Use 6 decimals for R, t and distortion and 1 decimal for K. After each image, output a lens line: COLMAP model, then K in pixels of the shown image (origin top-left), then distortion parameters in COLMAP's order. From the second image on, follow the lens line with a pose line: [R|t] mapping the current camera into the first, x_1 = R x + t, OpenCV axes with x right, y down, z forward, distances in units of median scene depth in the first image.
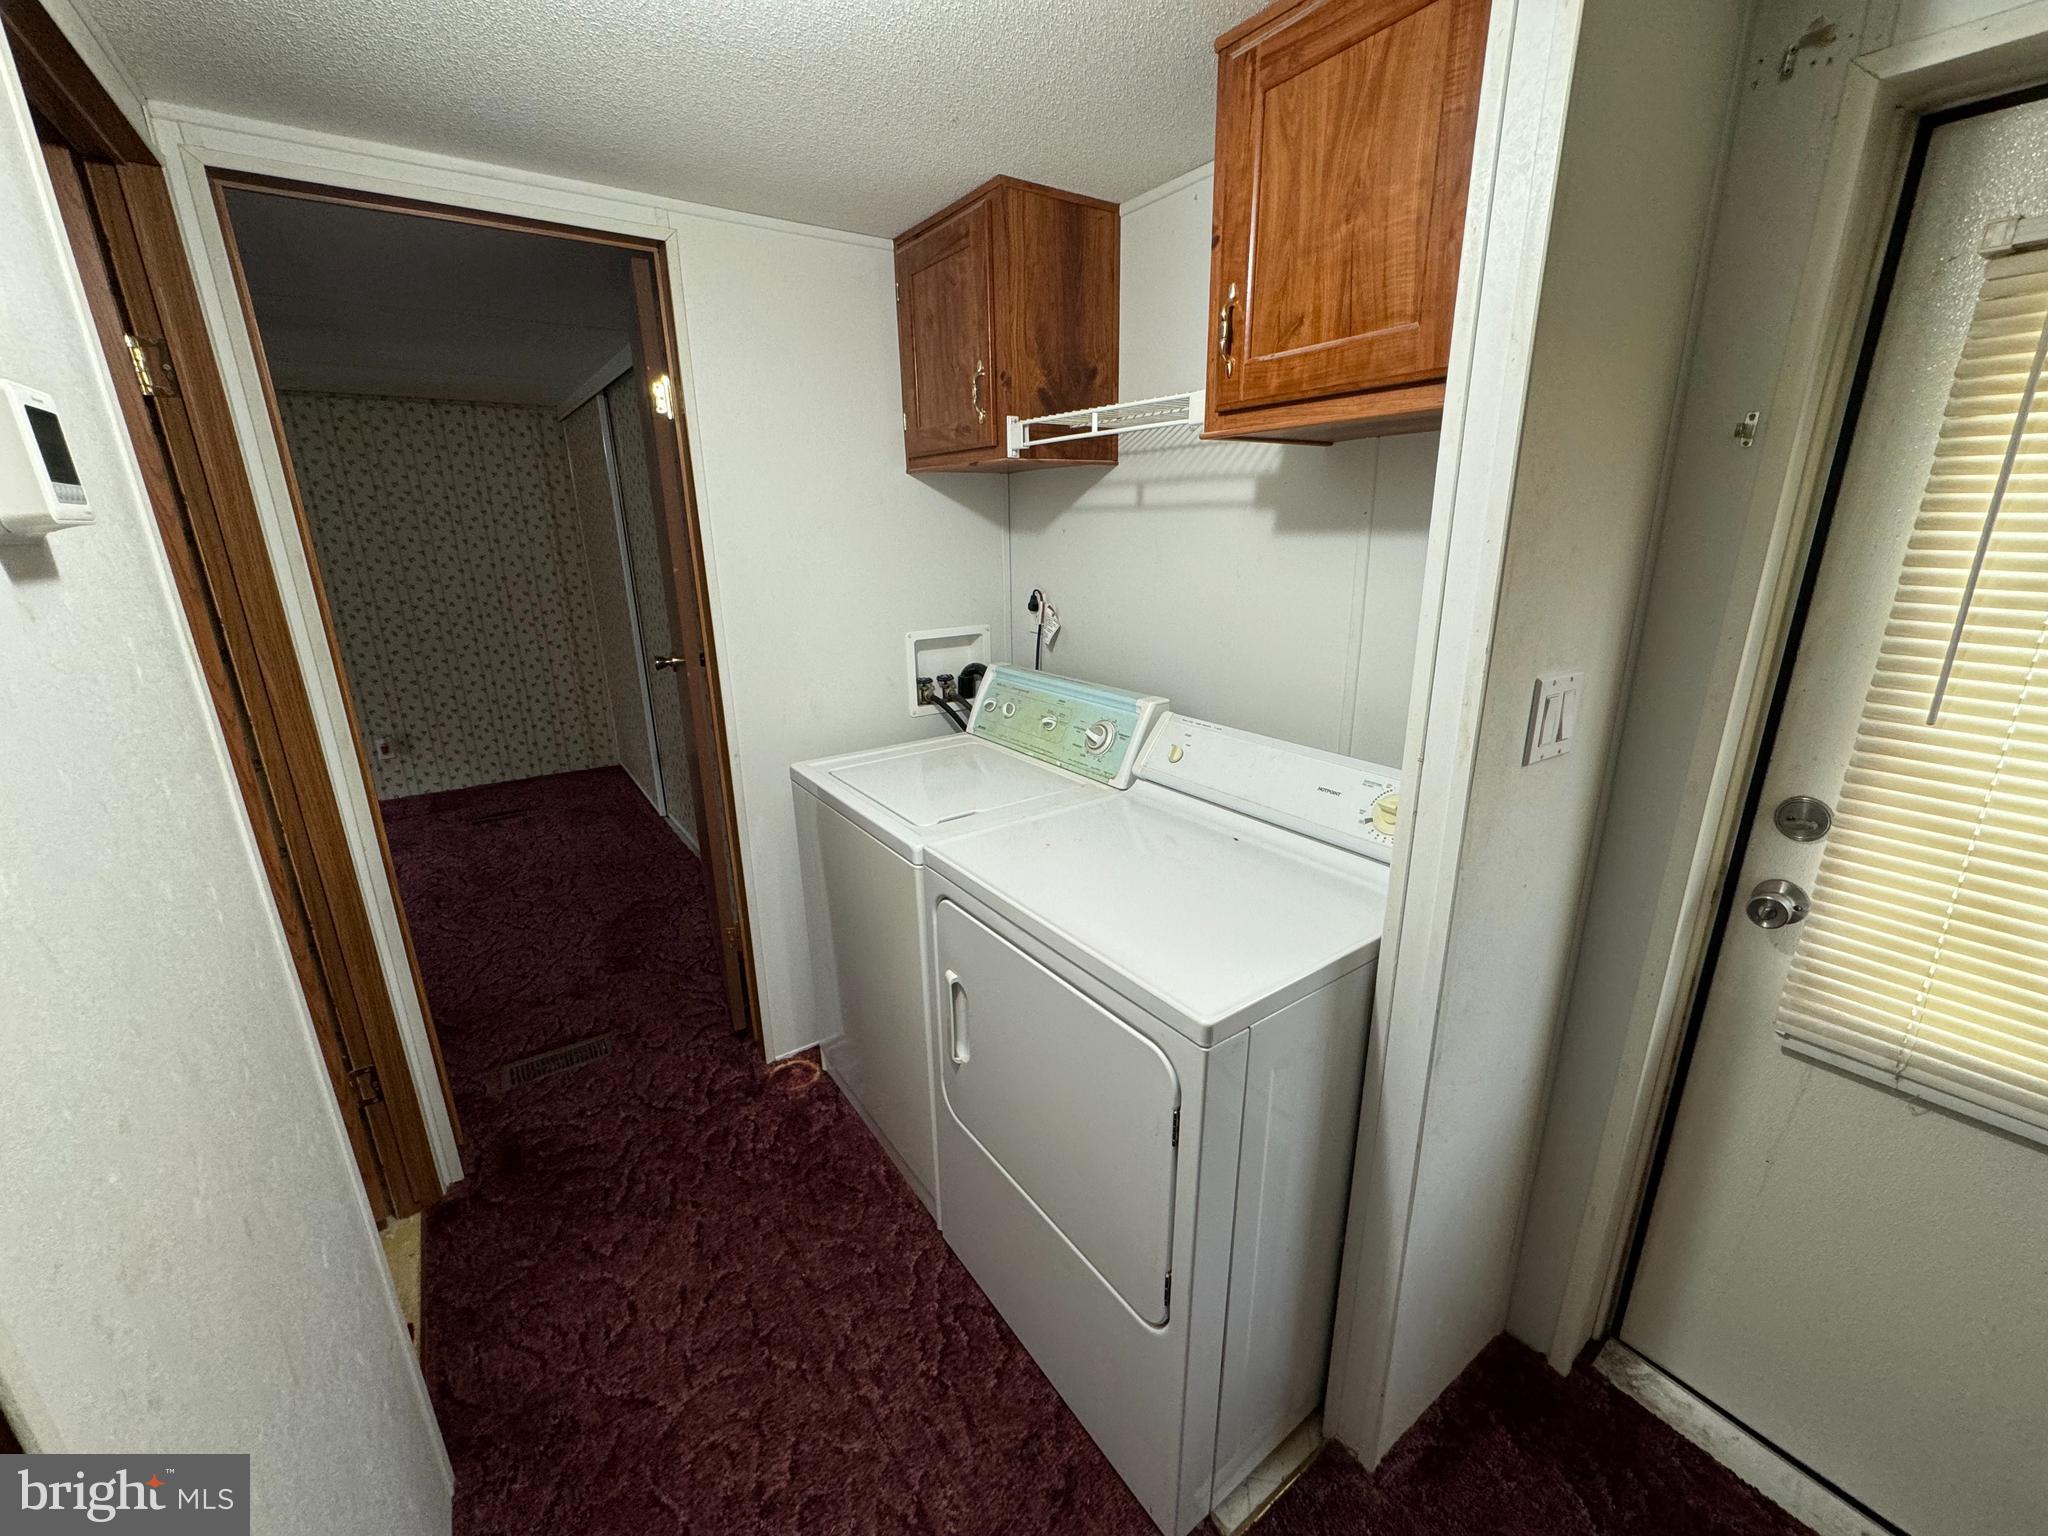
lens RADIAL K [[818.3, 0, 1024.1], [0, 818.3, 765.2], [0, 0, 1]] dist [-0.003931, 0.000885]
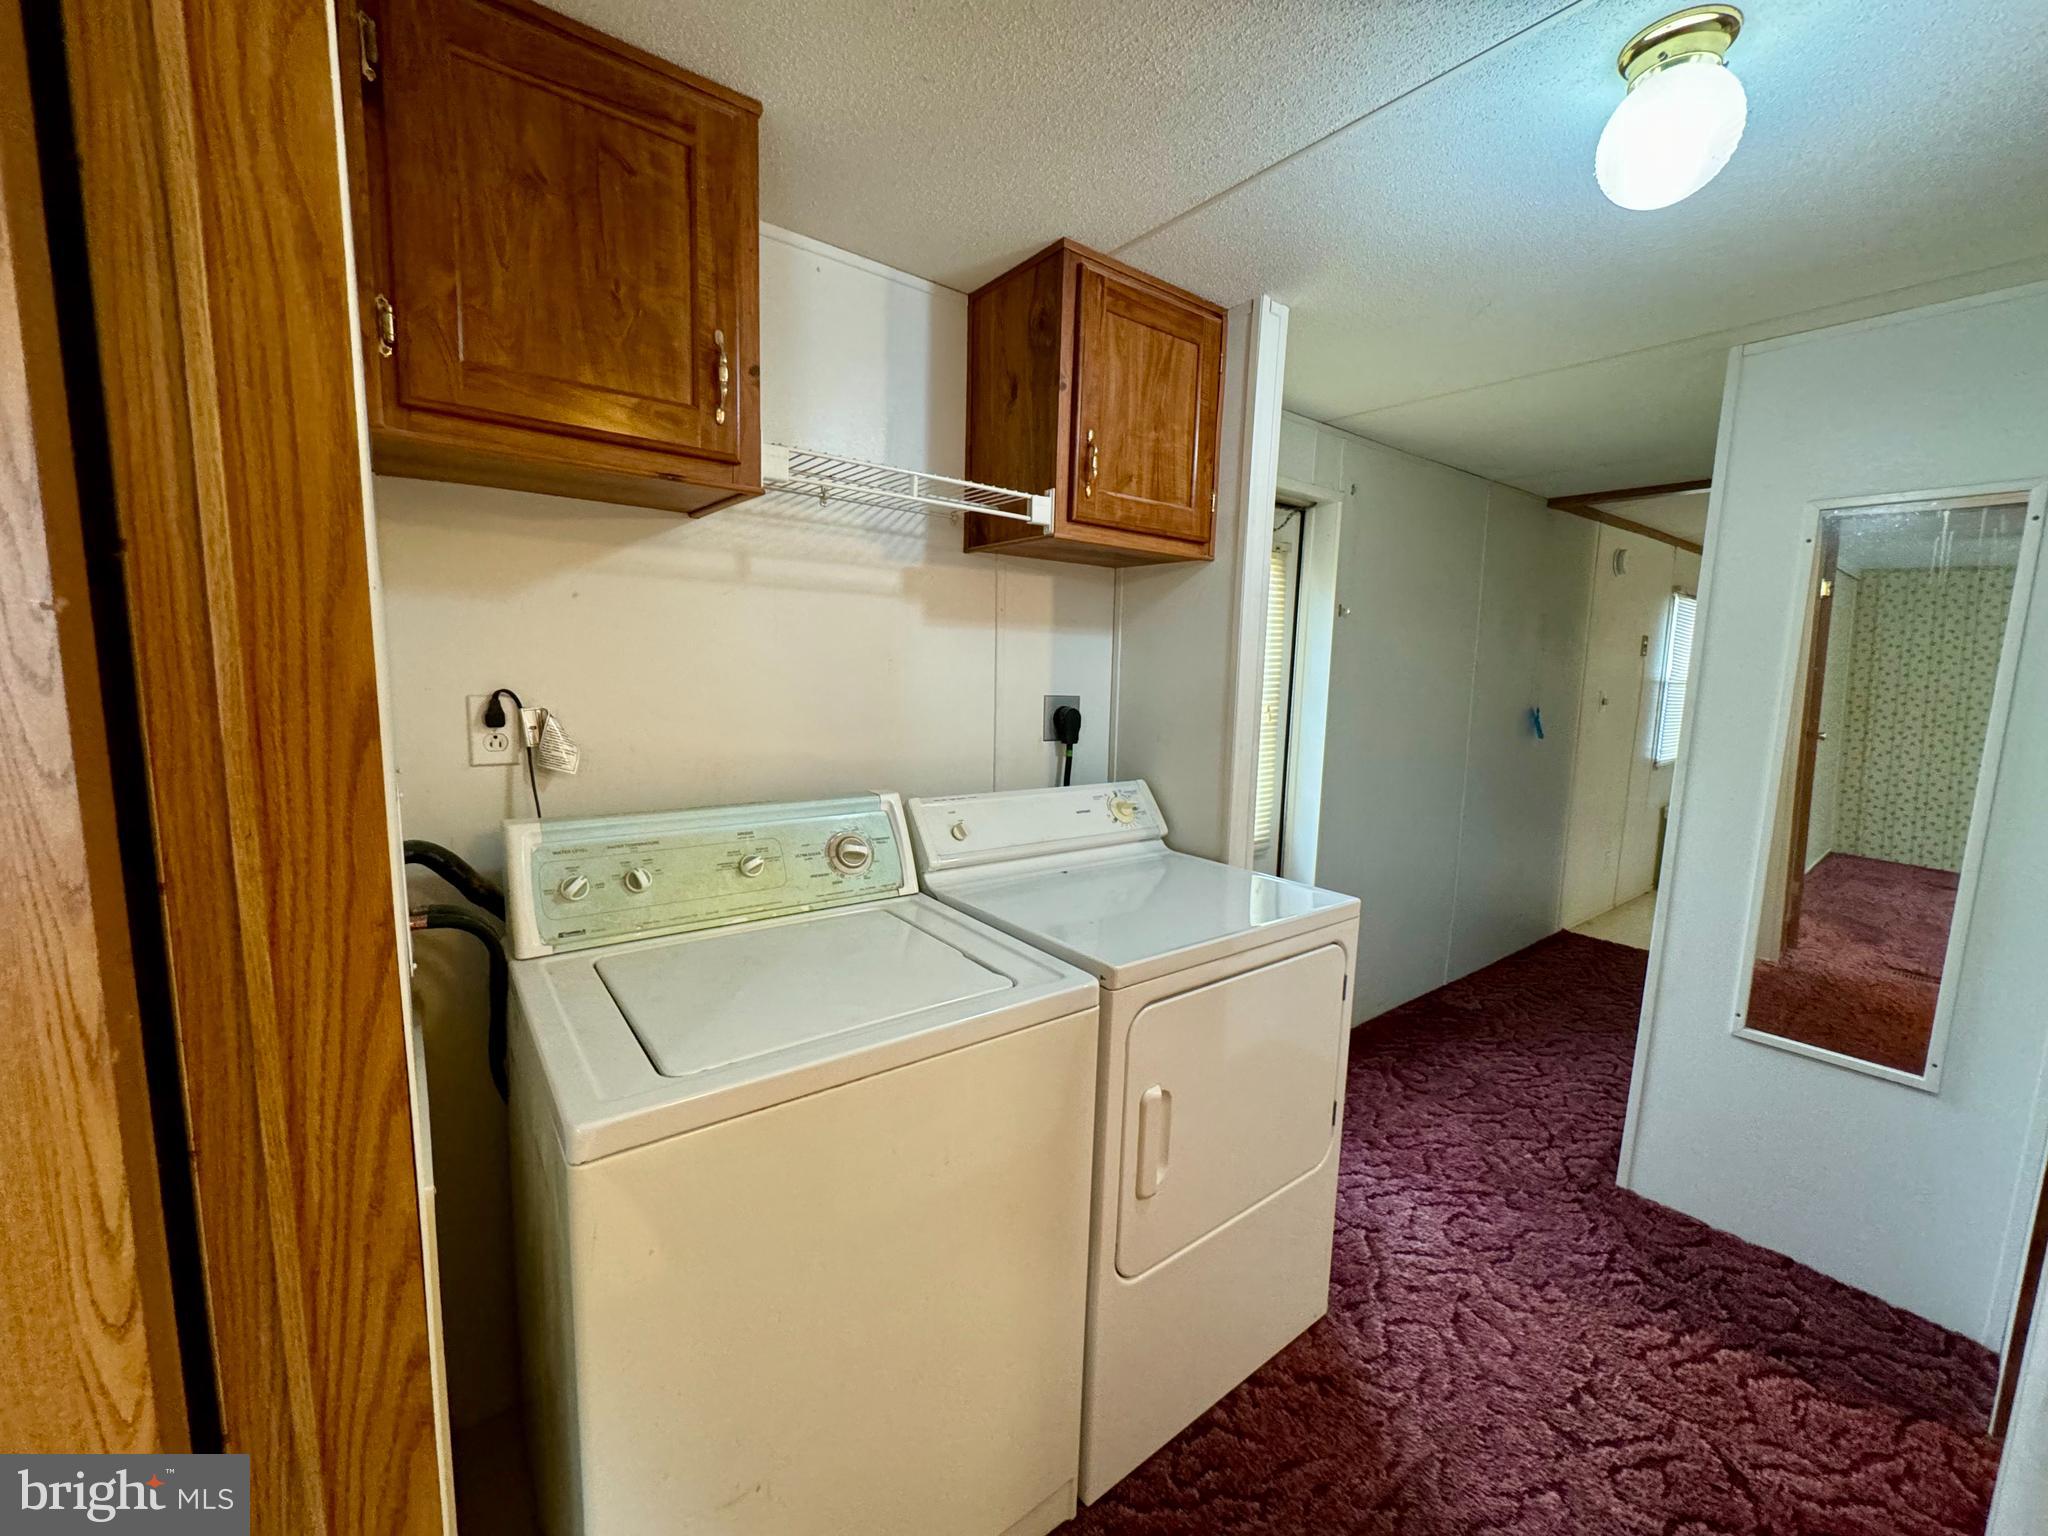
lens RADIAL K [[818.3, 0, 1023.7], [0, 818.3, 779.2], [0, 0, 1]] dist [-0.003931, 0.000885]
pose [[-0.038223, -0.109945, 0.993202, -1.034768], [0.264525, 0.957358, 0.116157, -0.221465], [-0.963621, 0.267166, -0.007509, 1.189977]]
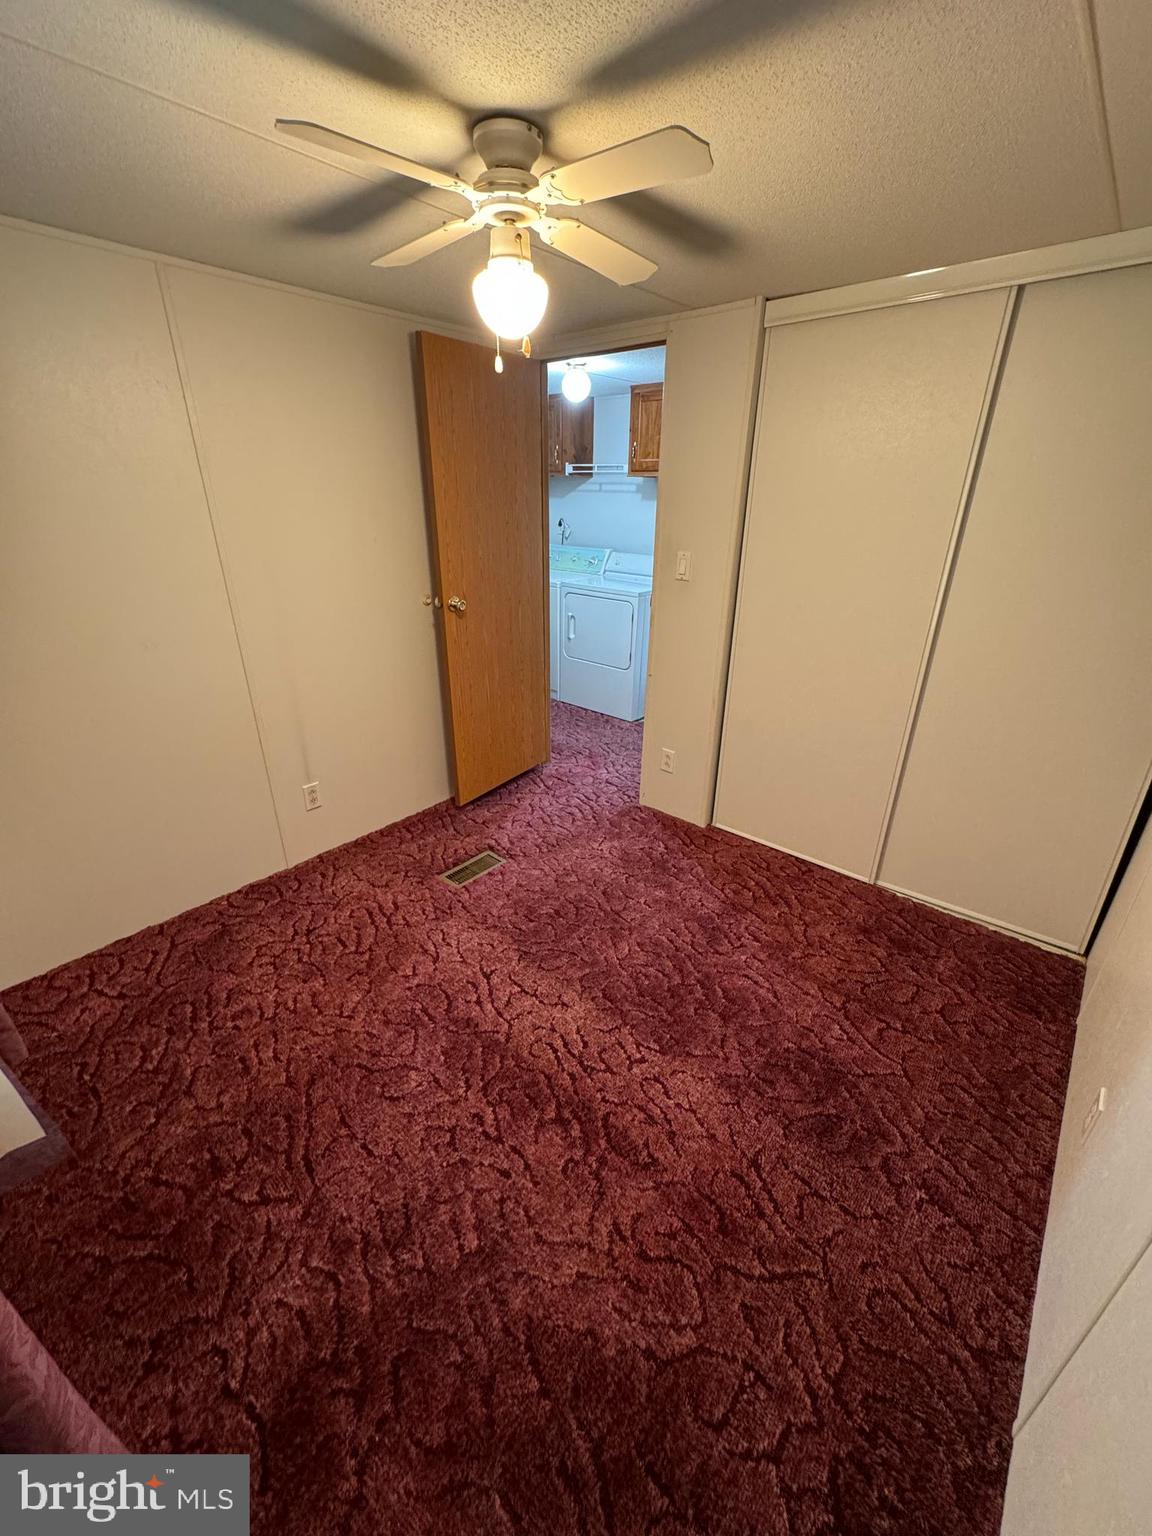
lens RADIAL K [[613.7, 0, 579.4], [0, 613.7, 768.7], [0, 0, 1]] dist [-0.003931, 0.000885]
pose [[0.968092, -0.077773, 0.238221, -0.935434], [0.044287, 0.988756, 0.142829, 0.660634], [-0.246650, -0.127722, 0.960651, -2.279073]]
